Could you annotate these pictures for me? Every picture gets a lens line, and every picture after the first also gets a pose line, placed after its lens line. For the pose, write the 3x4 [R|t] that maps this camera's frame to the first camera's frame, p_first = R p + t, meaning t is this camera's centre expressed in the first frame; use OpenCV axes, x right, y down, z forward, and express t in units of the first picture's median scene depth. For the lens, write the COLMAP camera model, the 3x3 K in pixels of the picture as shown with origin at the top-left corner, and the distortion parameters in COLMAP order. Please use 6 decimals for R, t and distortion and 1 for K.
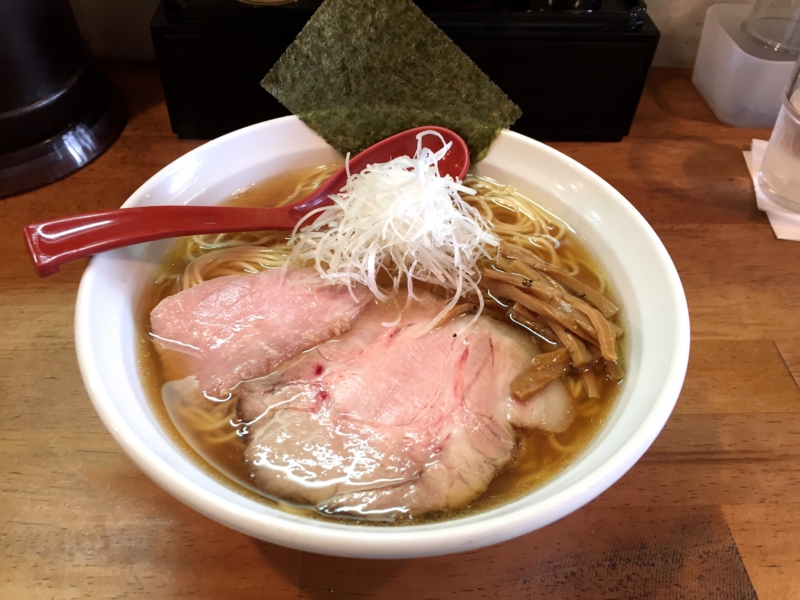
lens RADIAL K [[689.0, 0, 384.8], [0, 689.0, 300.7], [0, 0, 1]] dist [0.053906, -0.116918]
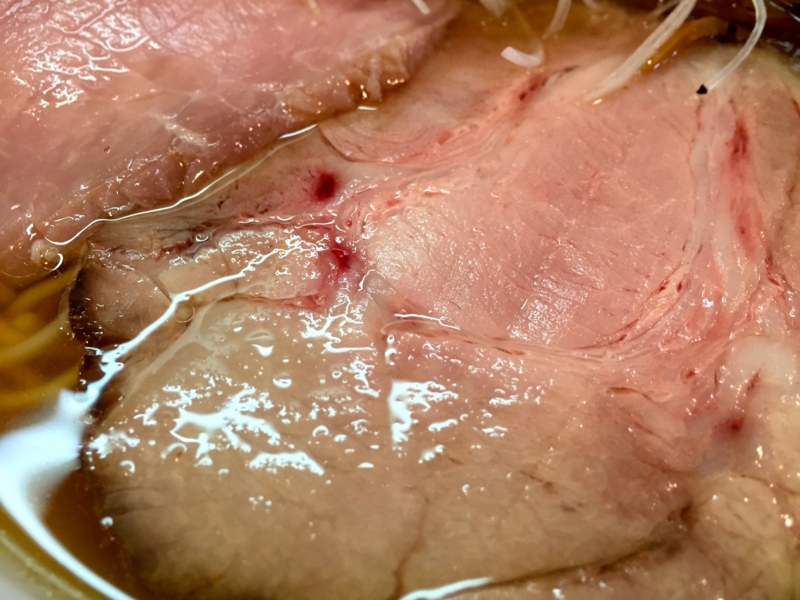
lens RADIAL K [[689.0, 0, 384.8], [0, 689.0, 300.7], [0, 0, 1]] dist [0.053906, -0.116918]
pose [[0.999705, -0.014310, -0.019641, -0.055297], [0.017353, 0.986180, 0.164766, 0.091935], [0.017012, -0.165058, 0.986137, 0.597856]]
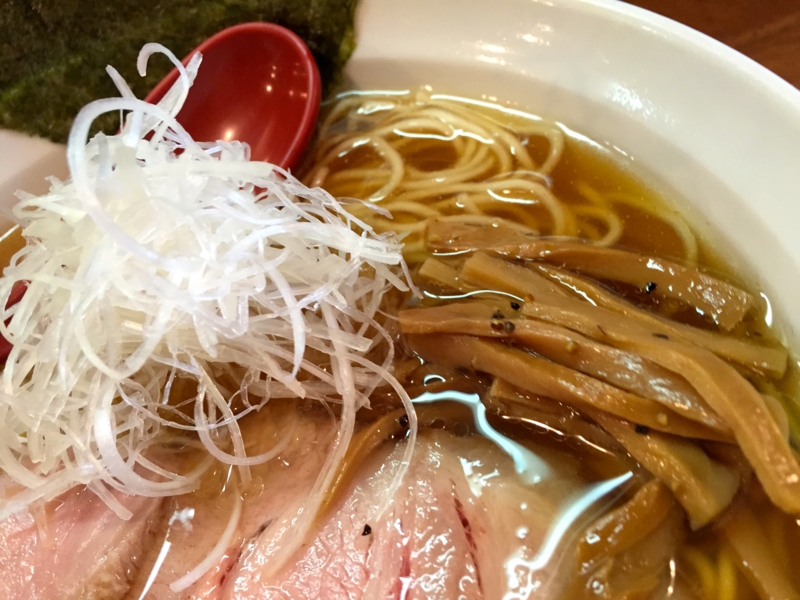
lens RADIAL K [[689.0, 0, 384.8], [0, 689.0, 300.7], [0, 0, 1]] dist [0.053906, -0.116918]
pose [[0.930823, -0.343768, -0.124061, 0.196321], [0.355437, 0.930508, 0.088423, -0.096407], [0.085043, -0.126403, 0.988327, 0.606328]]
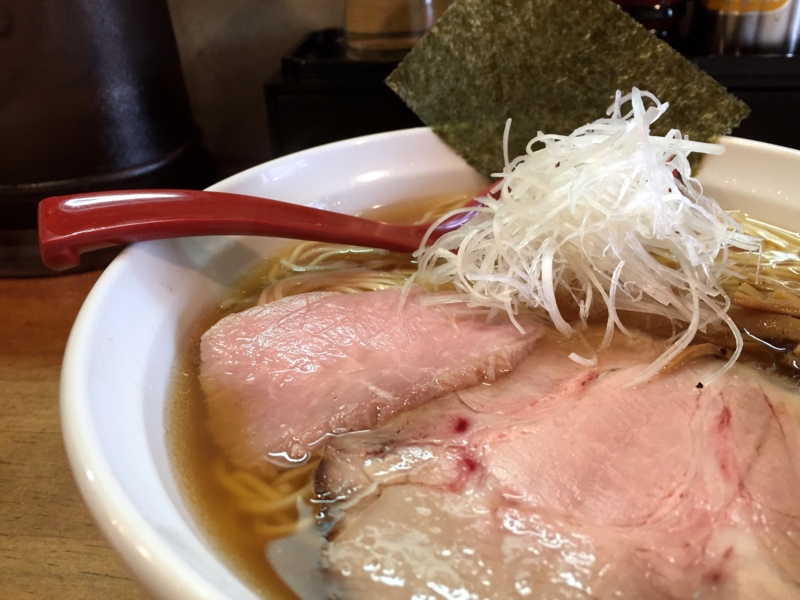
lens RADIAL K [[689.0, 0, 384.8], [0, 689.0, 300.7], [0, 0, 1]] dist [0.053906, -0.116918]
pose [[0.987711, 0.014403, -0.155623, -0.064710], [-0.056487, 0.961331, -0.269539, 0.145576], [0.145723, 0.275017, 0.950332, 0.380814]]
